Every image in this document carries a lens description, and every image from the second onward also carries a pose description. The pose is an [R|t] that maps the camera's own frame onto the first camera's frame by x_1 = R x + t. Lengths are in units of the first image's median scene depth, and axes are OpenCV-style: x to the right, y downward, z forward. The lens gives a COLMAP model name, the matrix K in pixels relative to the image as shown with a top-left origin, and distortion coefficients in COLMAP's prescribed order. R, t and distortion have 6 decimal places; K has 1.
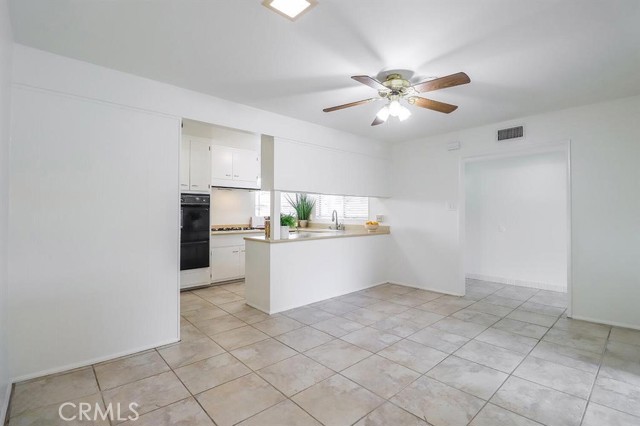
lens RADIAL K [[300.4, 0, 323.0], [0, 300.4, 208.2], [0, 0, 1]] dist [-0.003367, -0.001234]
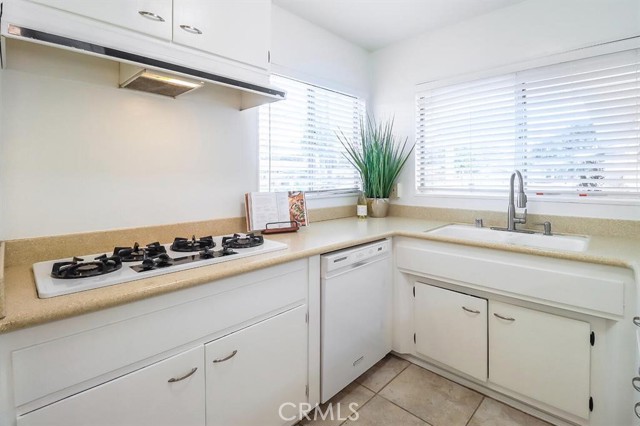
lens RADIAL K [[310.0, 0, 317.8], [0, 310.0, 175.7], [0, 0, 1]] dist [-0.002194, -0.000398]
pose [[0.998802, -0.004398, 0.048739, -0.301525], [0.004045, 0.999965, 0.007341, 0.014879], [-0.048769, -0.007135, 0.998785, 1.126986]]
